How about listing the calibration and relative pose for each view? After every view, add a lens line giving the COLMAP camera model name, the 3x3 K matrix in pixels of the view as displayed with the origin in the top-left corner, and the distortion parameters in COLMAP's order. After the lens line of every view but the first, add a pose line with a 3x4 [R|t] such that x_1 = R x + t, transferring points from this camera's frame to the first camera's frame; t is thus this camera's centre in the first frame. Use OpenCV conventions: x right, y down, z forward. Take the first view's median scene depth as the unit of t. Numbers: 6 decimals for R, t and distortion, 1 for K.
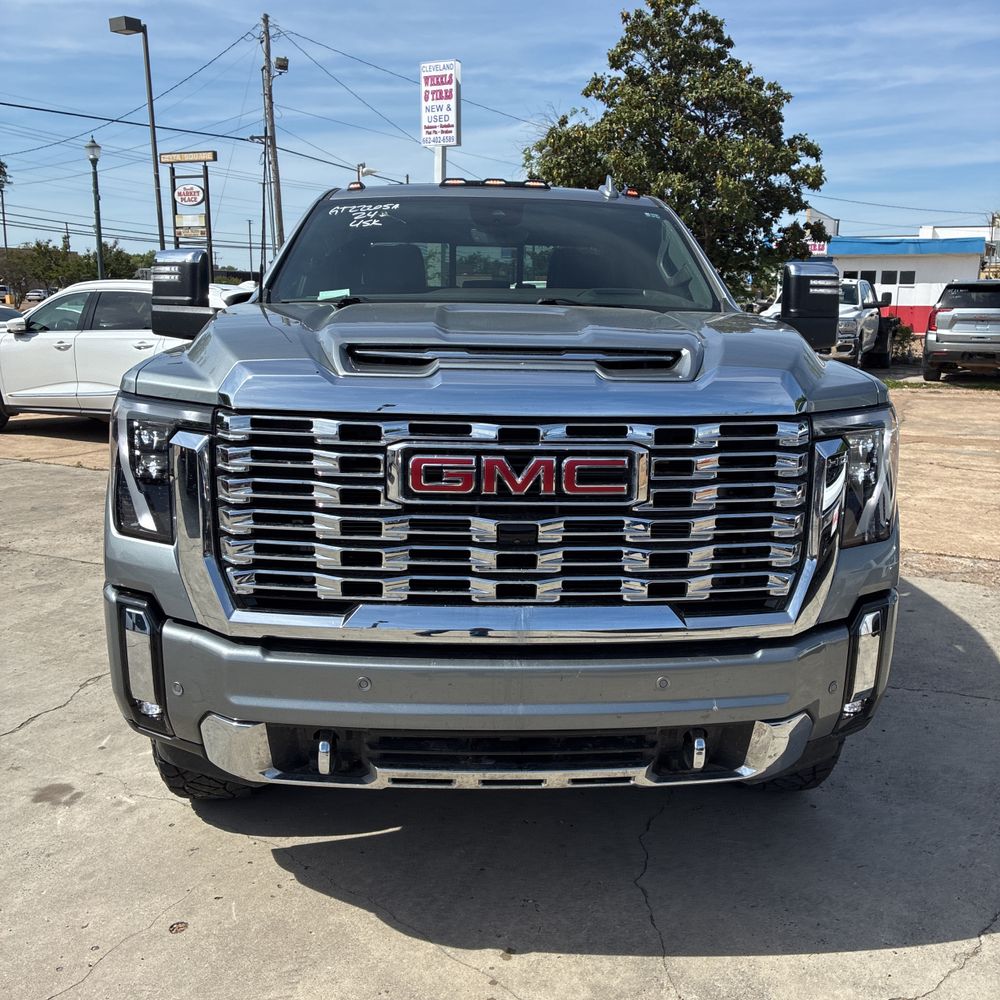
lens RADIAL K [[1020.4, 0, 526.1], [0, 1020.4, 506.5], [0, 0, 1]] dist [0.026123, 0.000000]
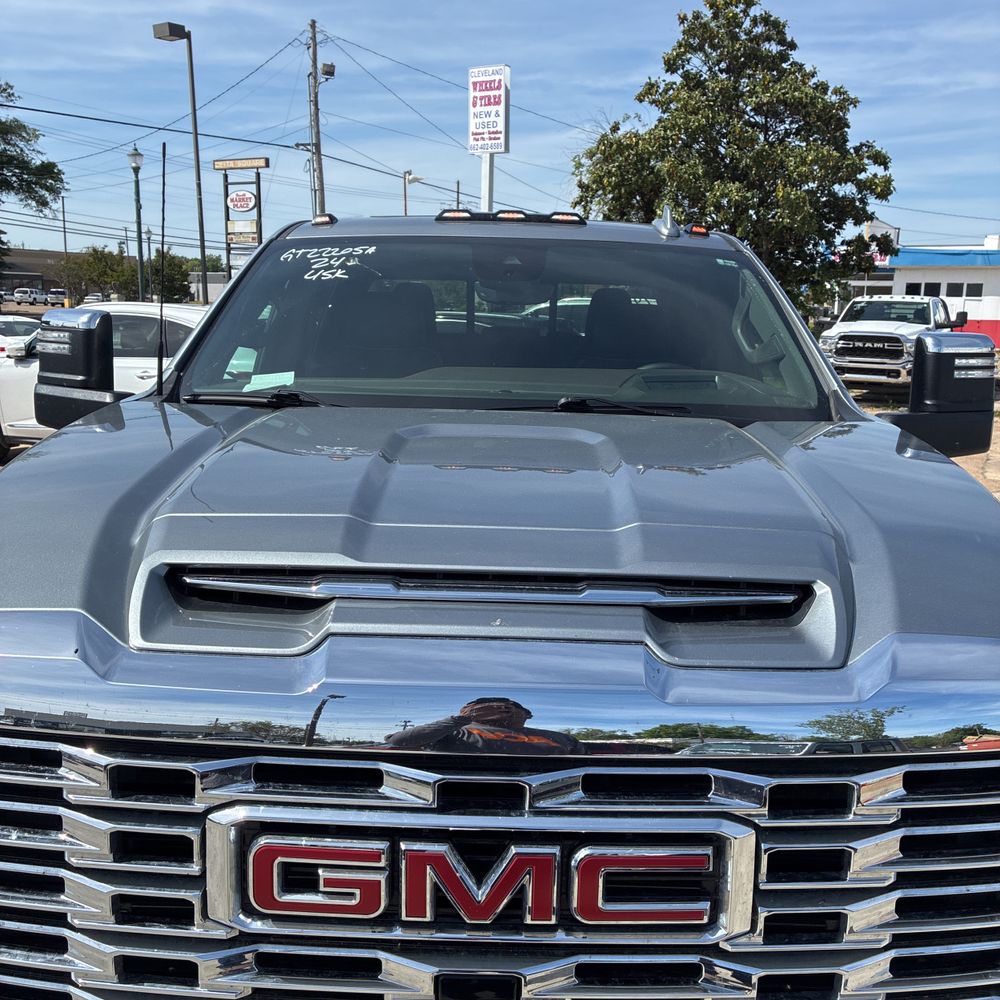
lens RADIAL K [[1020.4, 0, 526.5], [0, 1020.4, 501.3], [0, 0, 1]] dist [0.026123, 0.000000]
pose [[0.998833, 0.015657, -0.045693, 0.017407], [-0.016096, 0.999828, -0.009255, -0.104837], [0.045540, 0.009980, 0.998913, 0.268831]]
